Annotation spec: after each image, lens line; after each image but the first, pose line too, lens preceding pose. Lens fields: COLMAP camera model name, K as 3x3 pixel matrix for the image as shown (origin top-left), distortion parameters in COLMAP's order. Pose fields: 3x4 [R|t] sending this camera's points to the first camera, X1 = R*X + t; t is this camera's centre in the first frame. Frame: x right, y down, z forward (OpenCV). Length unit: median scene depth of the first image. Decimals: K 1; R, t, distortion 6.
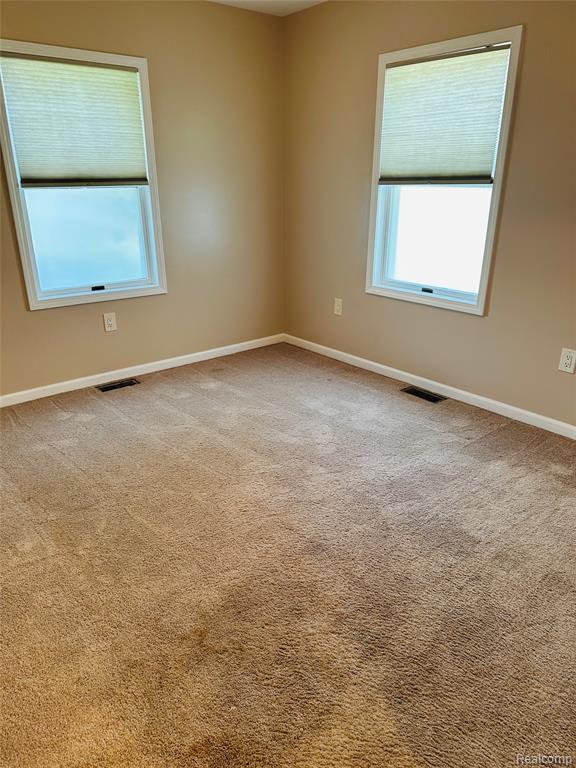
lens RADIAL K [[531.8, 0, 288.3], [0, 531.8, 387.3], [0, 0, 1]] dist [0.051216, -0.066918]
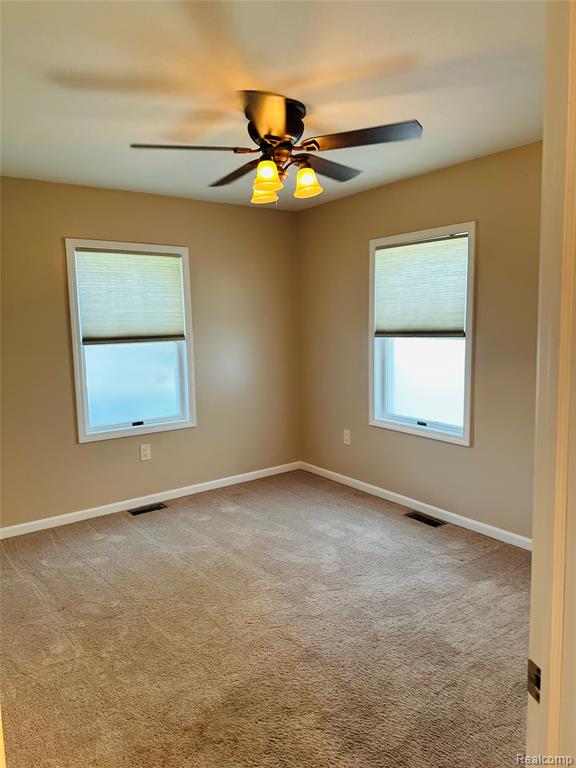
lens RADIAL K [[531.8, 0, 288.0], [0, 531.8, 380.9], [0, 0, 1]] dist [0.051216, -0.066918]
pose [[0.998001, -0.010990, -0.062241, 0.057459], [-0.005039, 0.967796, -0.251684, 0.020165], [0.063003, 0.251494, 0.965806, -0.158821]]
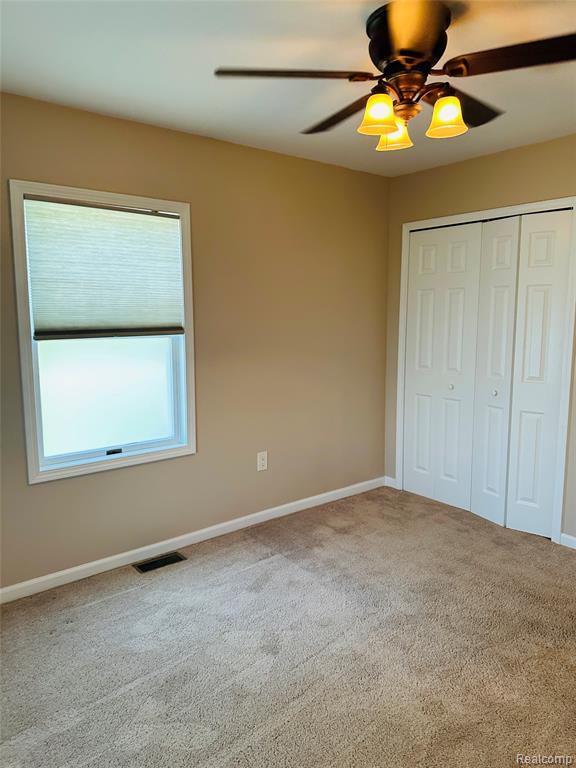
lens RADIAL K [[531.8, 0, 284.0], [0, 531.8, 386.6], [0, 0, 1]] dist [0.051216, -0.066918]
pose [[0.024582, -0.138241, 0.990093, -0.675602], [0.367247, 0.922393, 0.119671, -0.334566], [-0.929799, 0.360667, 0.073443, 0.772404]]
